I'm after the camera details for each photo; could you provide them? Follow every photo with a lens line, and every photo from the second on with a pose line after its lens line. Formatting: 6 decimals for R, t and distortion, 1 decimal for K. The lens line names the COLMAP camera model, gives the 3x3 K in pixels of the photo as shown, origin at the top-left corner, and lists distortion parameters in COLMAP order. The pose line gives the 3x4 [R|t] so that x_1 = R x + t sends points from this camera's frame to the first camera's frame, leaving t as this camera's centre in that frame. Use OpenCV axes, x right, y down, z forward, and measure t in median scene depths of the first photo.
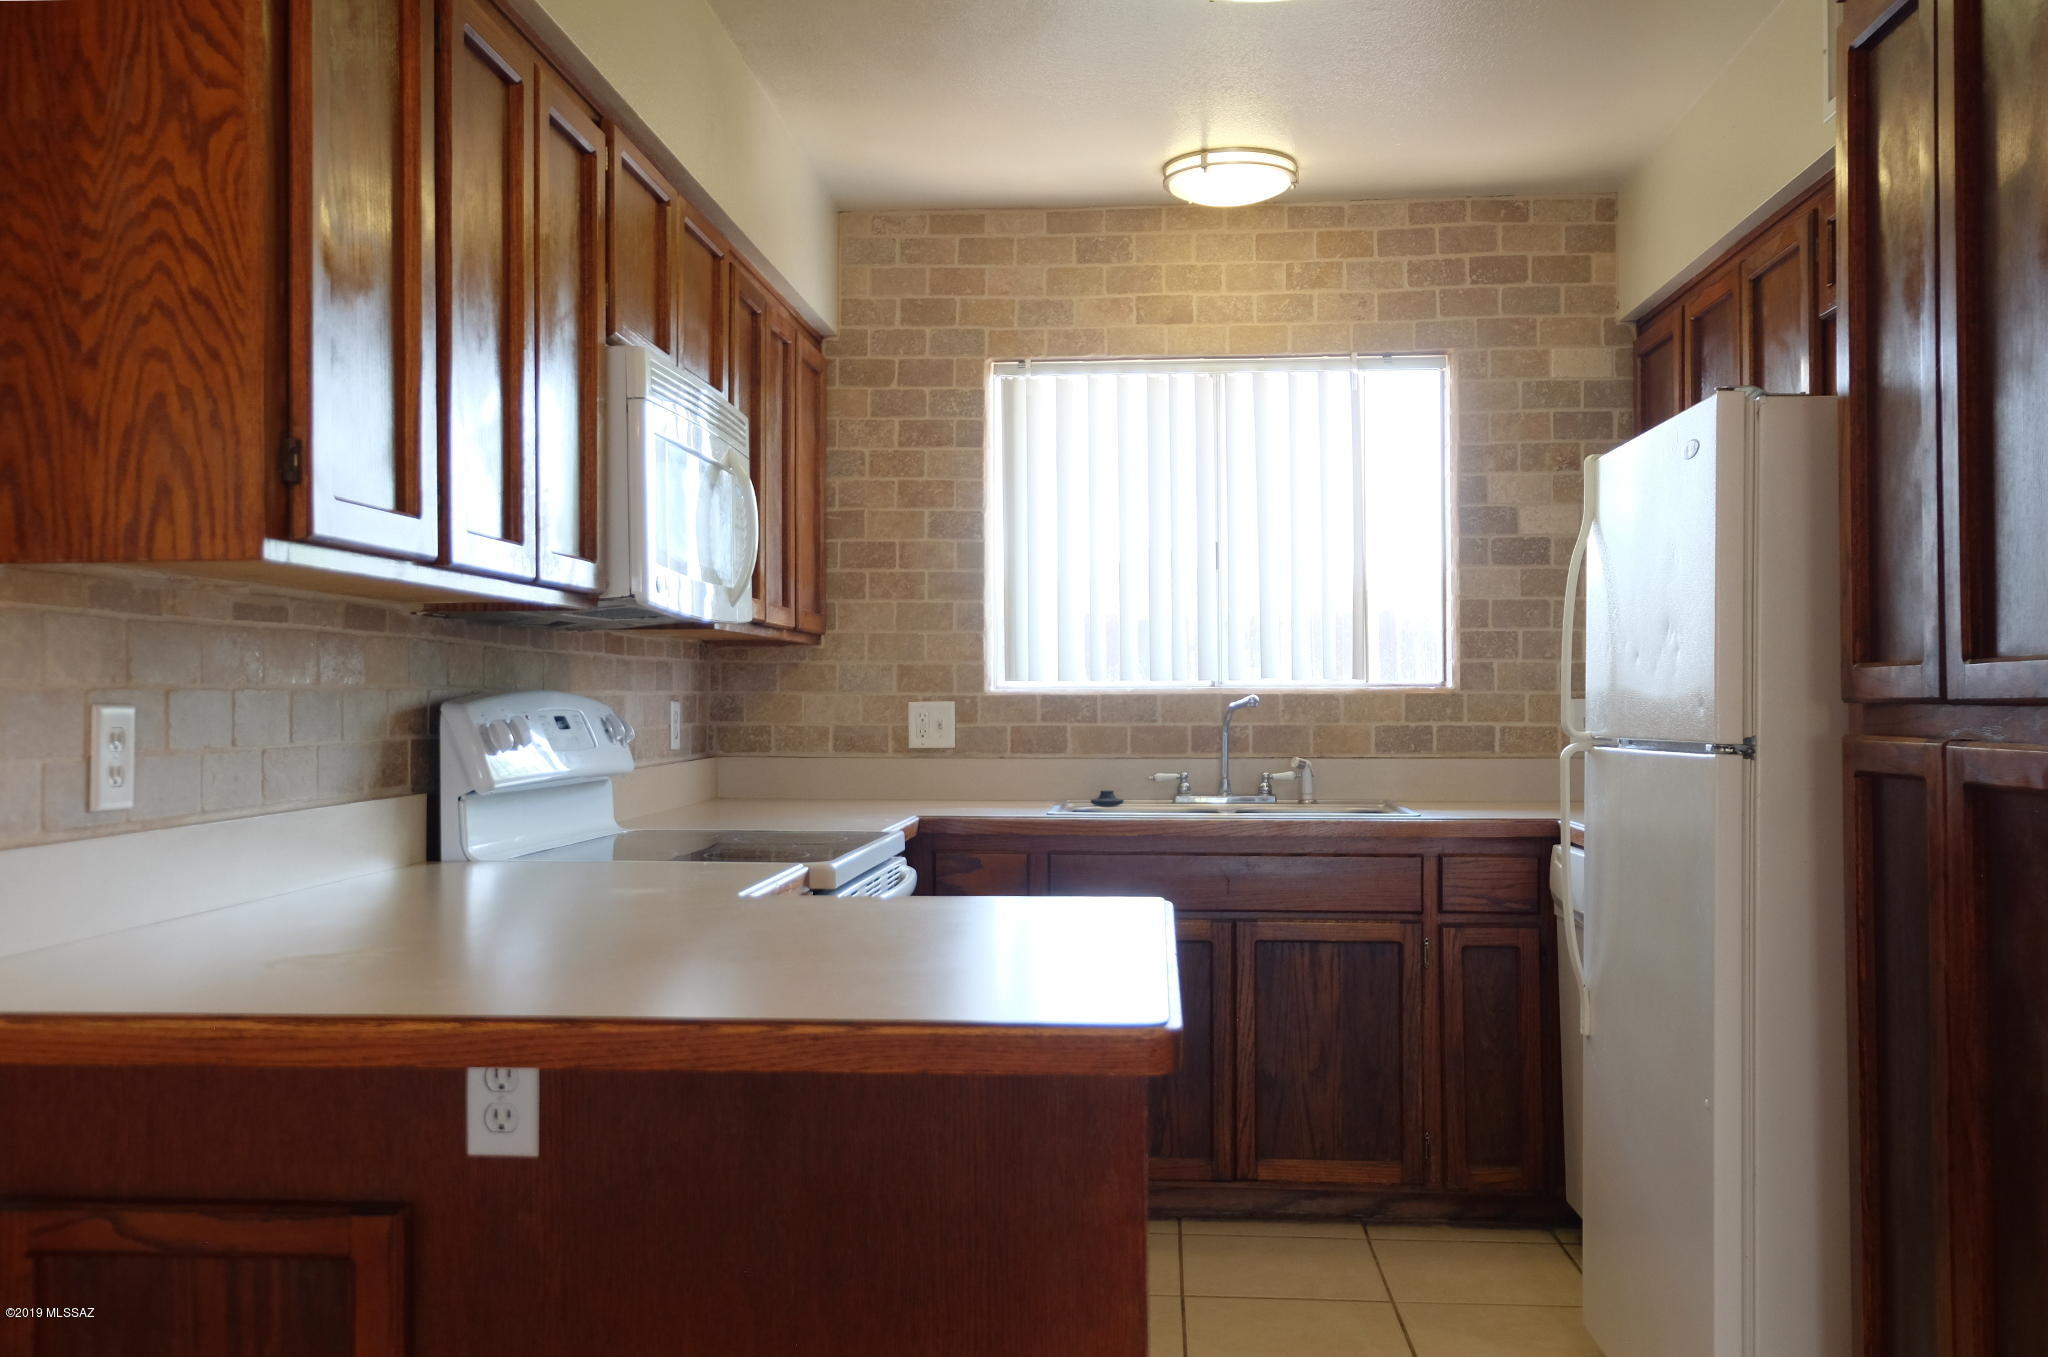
lens RADIAL K [[1864.9, 0, 1024.0], [0, 1864.9, 678.5], [0, 0, 1]] dist [-0.001499, 0.013669]
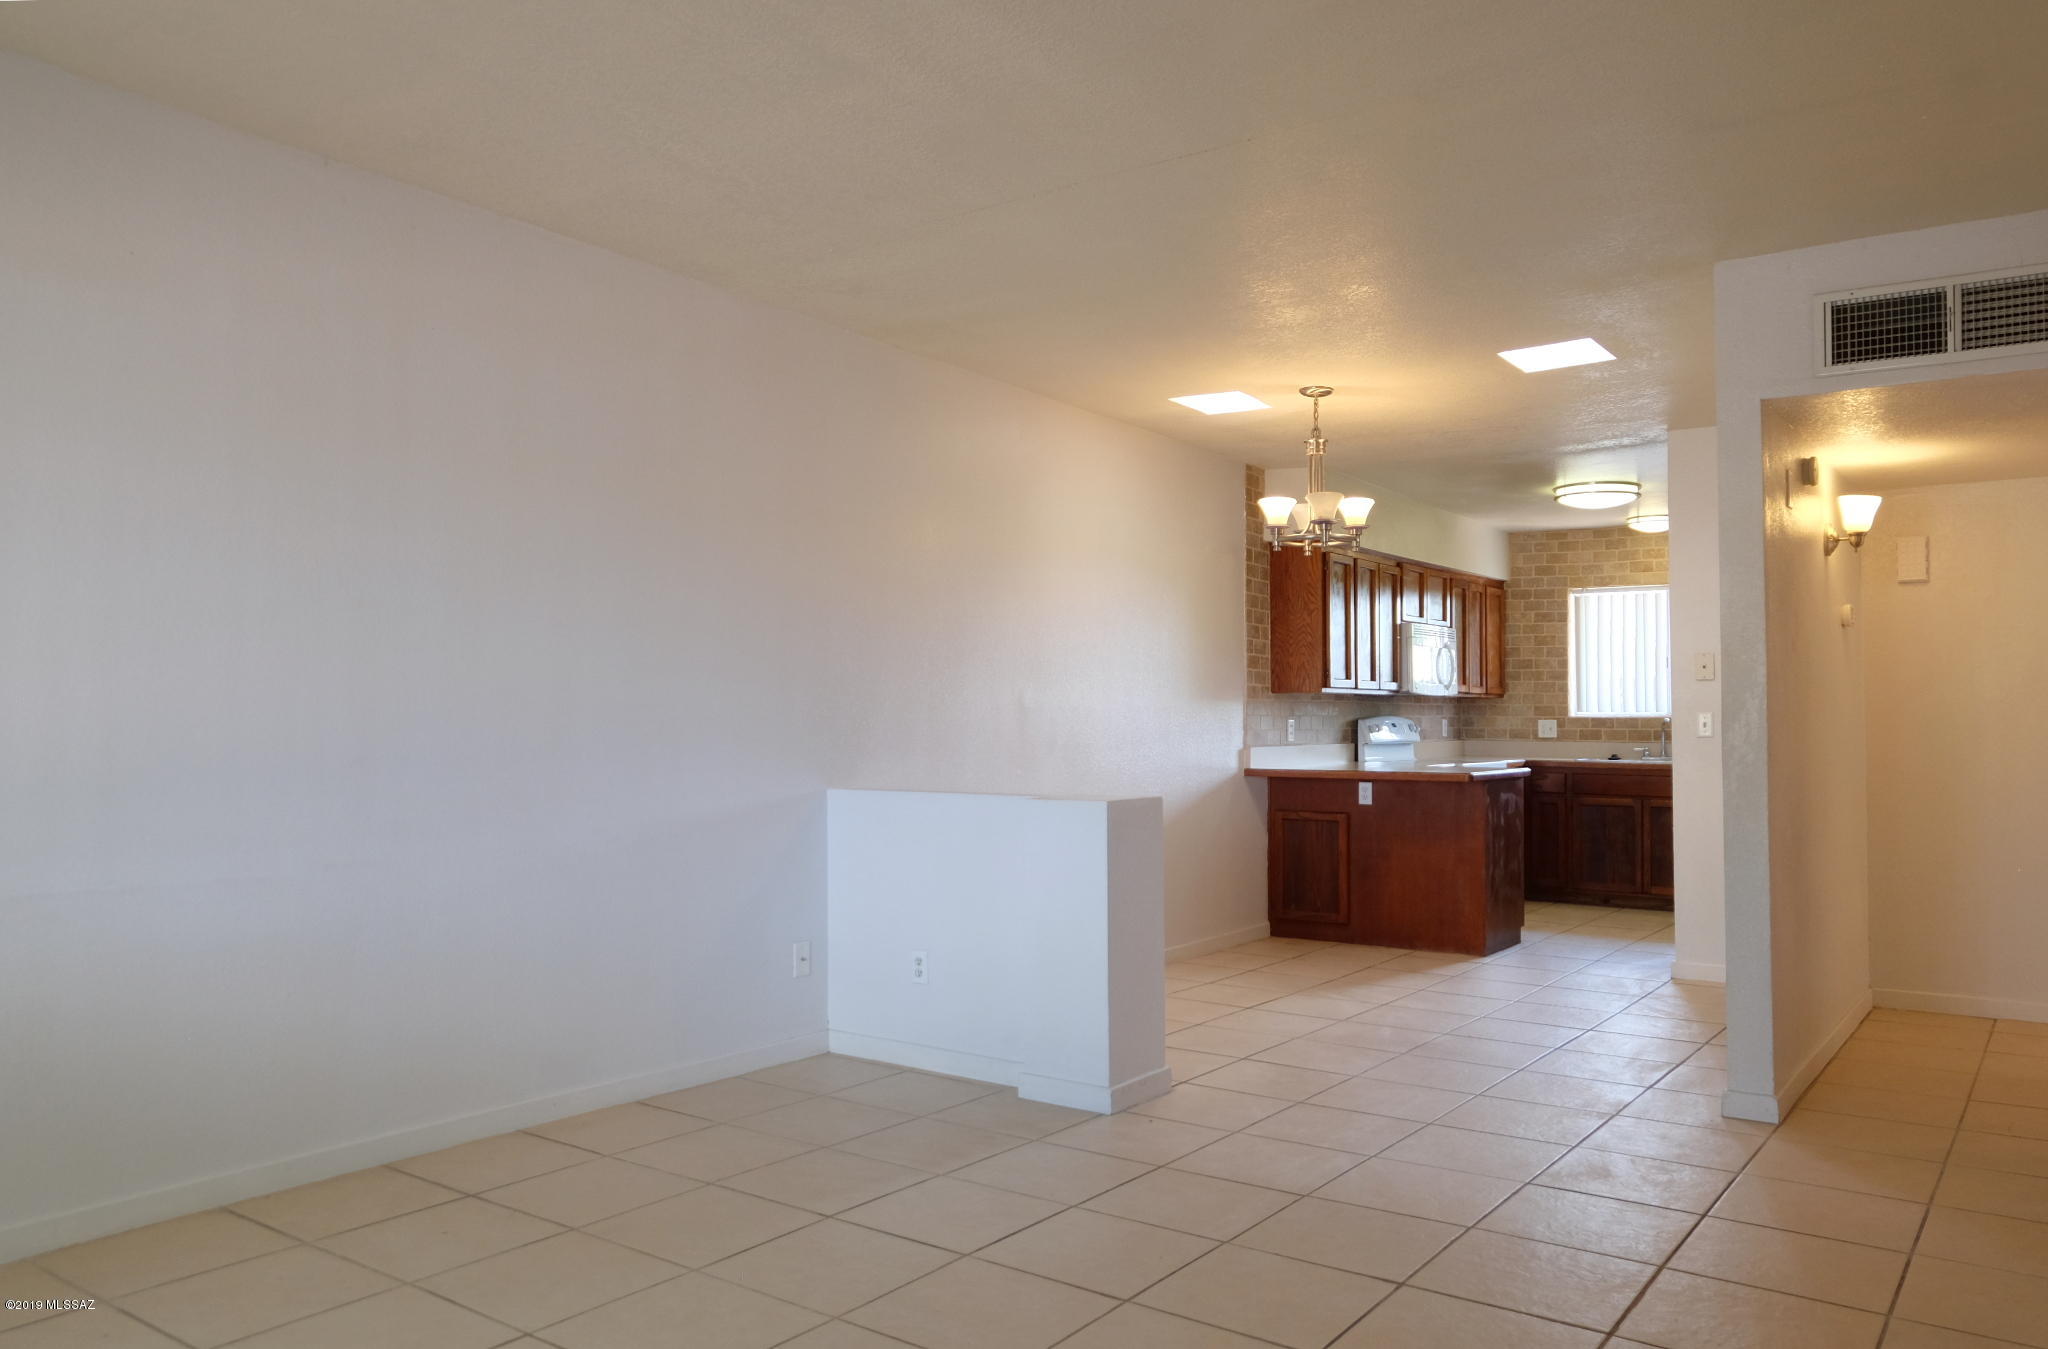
lens RADIAL K [[1514.9, 0, 978.0], [0, 1514.9, 673.4], [0, 0, 1]] dist [-0.005609, 0.004091]
pose [[0.843559, -0.009138, -0.536959, 0.417870], [0.000073, 0.999857, -0.016901, -0.017117], [0.537036, 0.014218, 0.843439, -1.220371]]
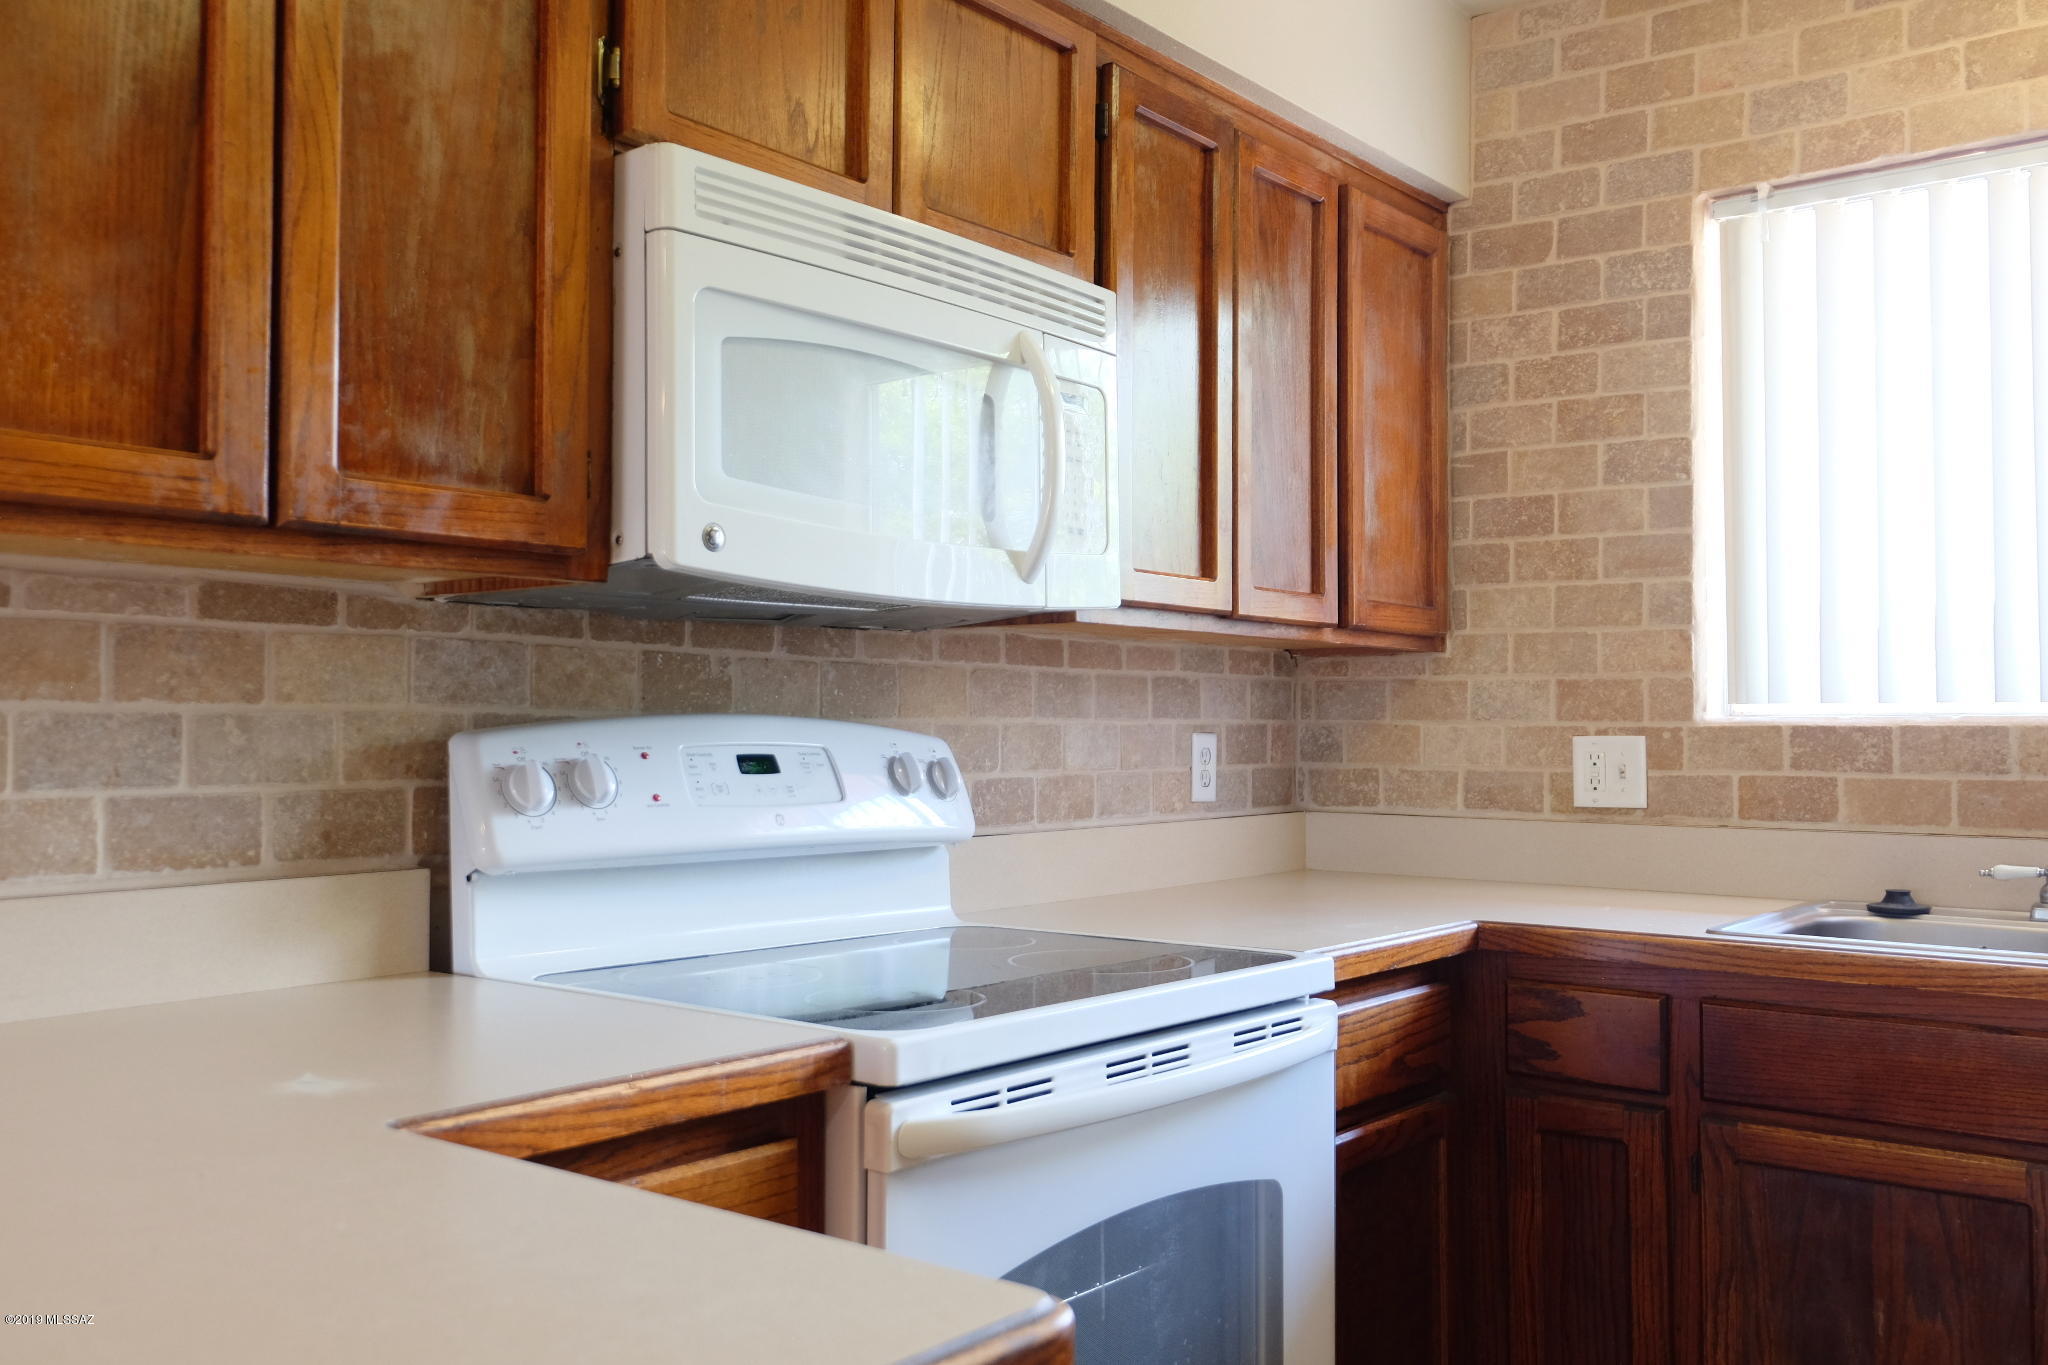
lens RADIAL K [[1825.5, 0, 971.7], [0, 1825.5, 685.4], [0, 0, 1]] dist [0.015257, 0.030391]
pose [[0.823895, -0.010304, -0.566649, 0.128923], [0.002430, 0.999890, -0.014648, 0.003591], [0.566738, 0.010691, 0.823829, 0.349750]]
